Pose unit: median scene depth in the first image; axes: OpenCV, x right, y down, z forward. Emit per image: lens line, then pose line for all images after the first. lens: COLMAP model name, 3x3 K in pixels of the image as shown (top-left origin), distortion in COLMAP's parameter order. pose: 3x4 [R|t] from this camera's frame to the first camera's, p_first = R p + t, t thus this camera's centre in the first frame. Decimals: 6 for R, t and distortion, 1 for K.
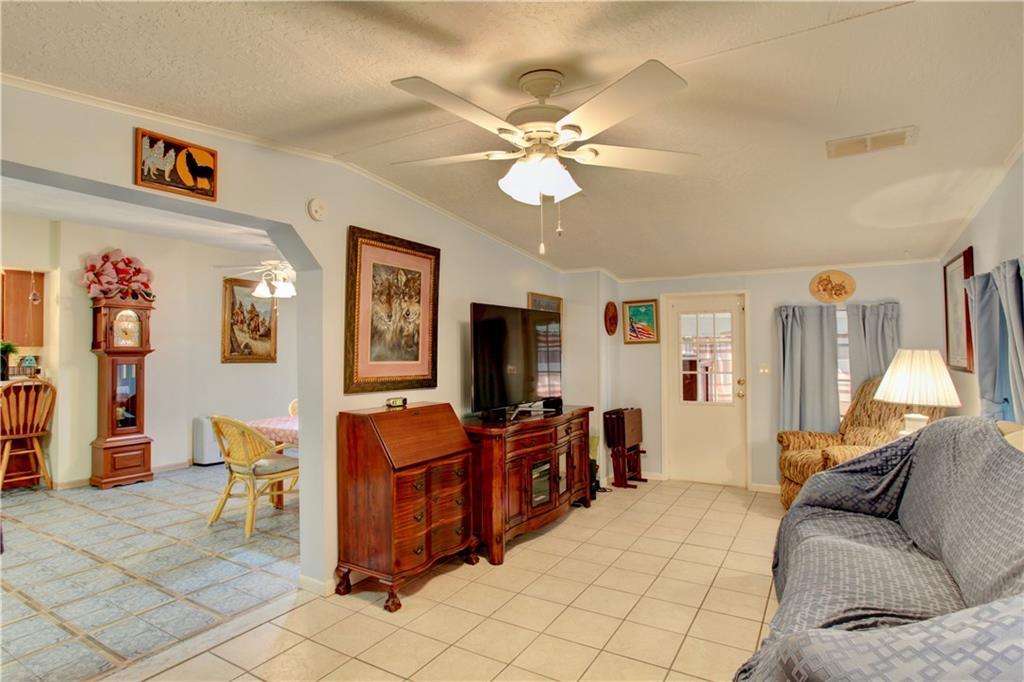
lens RADIAL K [[529.1, 0, 511.6], [0, 529.1, 337.4], [0, 0, 1]] dist [-0.028167, -0.000017]
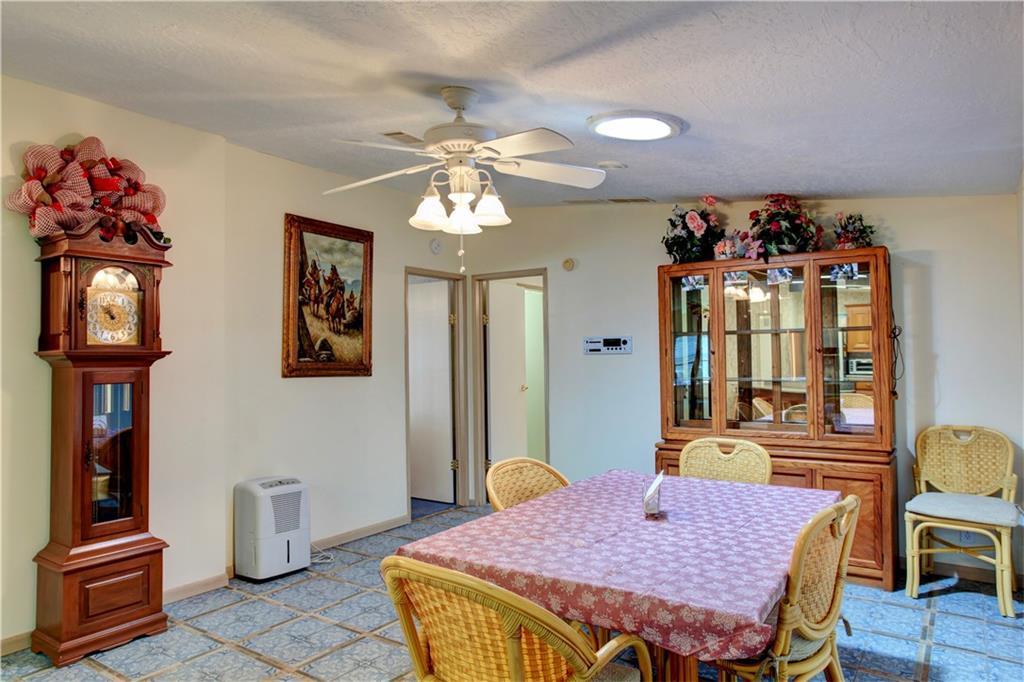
lens RADIAL K [[665.5, 0, 512.1], [0, 665.5, 337.7], [0, 0, 1]] dist [-0.005868, 0.006993]
pose [[0.997744, 0.000735, -0.067128, -0.335890], [-0.000599, 0.999998, 0.002044, 0.009451], [0.067129, -0.001999, 0.997742, 0.421982]]
